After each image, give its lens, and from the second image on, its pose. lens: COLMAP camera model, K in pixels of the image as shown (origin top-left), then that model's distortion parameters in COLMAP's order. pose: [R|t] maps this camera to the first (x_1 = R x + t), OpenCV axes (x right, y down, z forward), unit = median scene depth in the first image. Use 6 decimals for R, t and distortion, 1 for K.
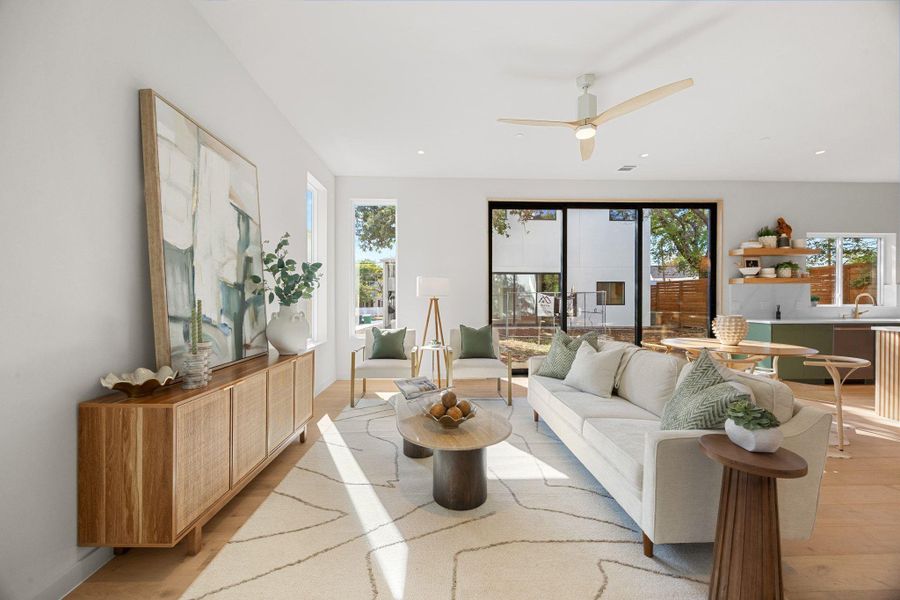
lens RADIAL K [[340.6, 0, 447.0], [0, 340.6, 299.3], [0, 0, 1]] dist [-0.005448, 0.000369]
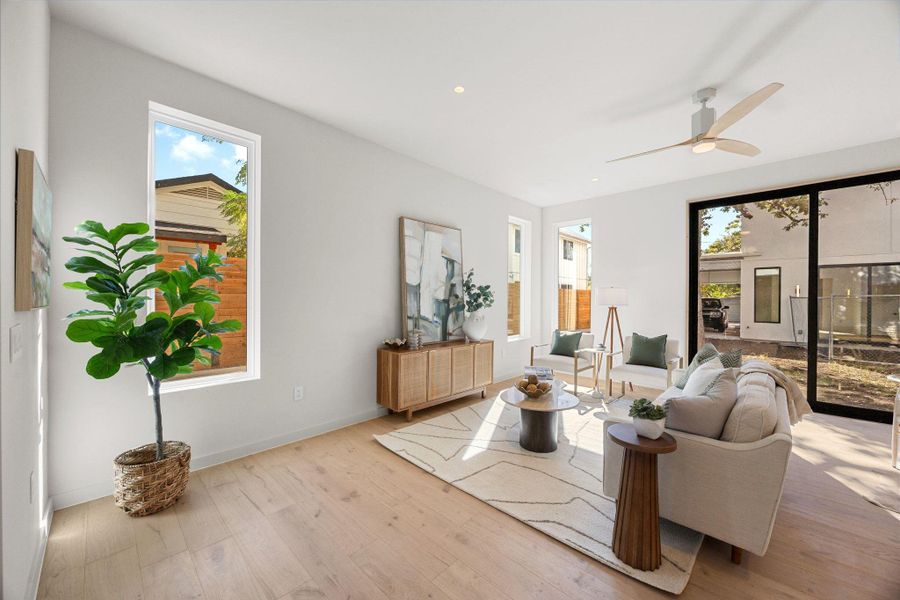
lens RADIAL K [[340.6, 0, 448.3], [0, 340.6, 300.7], [0, 0, 1]] dist [-0.005448, 0.000369]
pose [[0.696299, 0.008817, -0.717698, 0.618251], [-0.005678, 0.999961, 0.006776, -0.044534], [0.717729, -0.000643, 0.696322, -0.232363]]
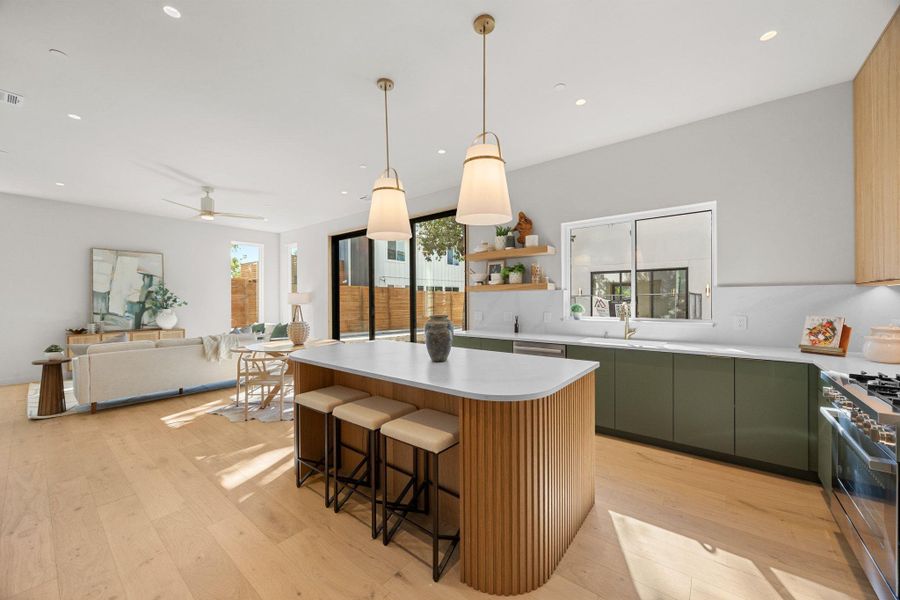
lens RADIAL K [[340.6, 0, 448.4], [0, 340.6, 299.5], [0, 0, 1]] dist [-0.005448, 0.000369]
pose [[0.759810, -0.003171, -0.650138, 2.627010], [0.003634, 0.999993, -0.000630, -0.044626], [0.650135, -0.001884, 0.759816, 0.465553]]
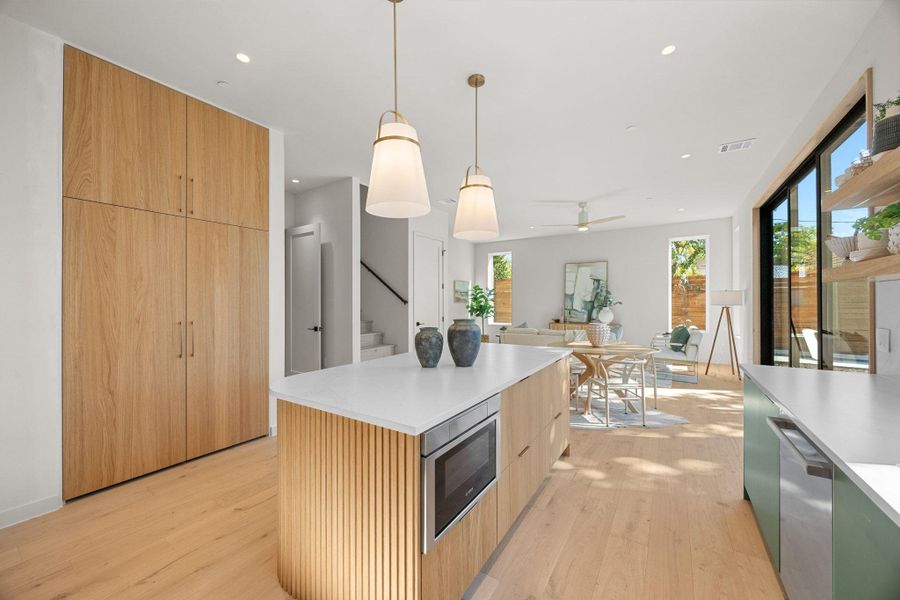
lens RADIAL K [[340.6, 0, 447.3], [0, 340.6, 298.3], [0, 0, 1]] dist [-0.005448, 0.000369]
pose [[-0.572170, -0.008436, -0.820092, 2.689998], [-0.001819, 0.999958, -0.009017, -0.033411], [0.820133, -0.003668, -0.572161, 1.545364]]
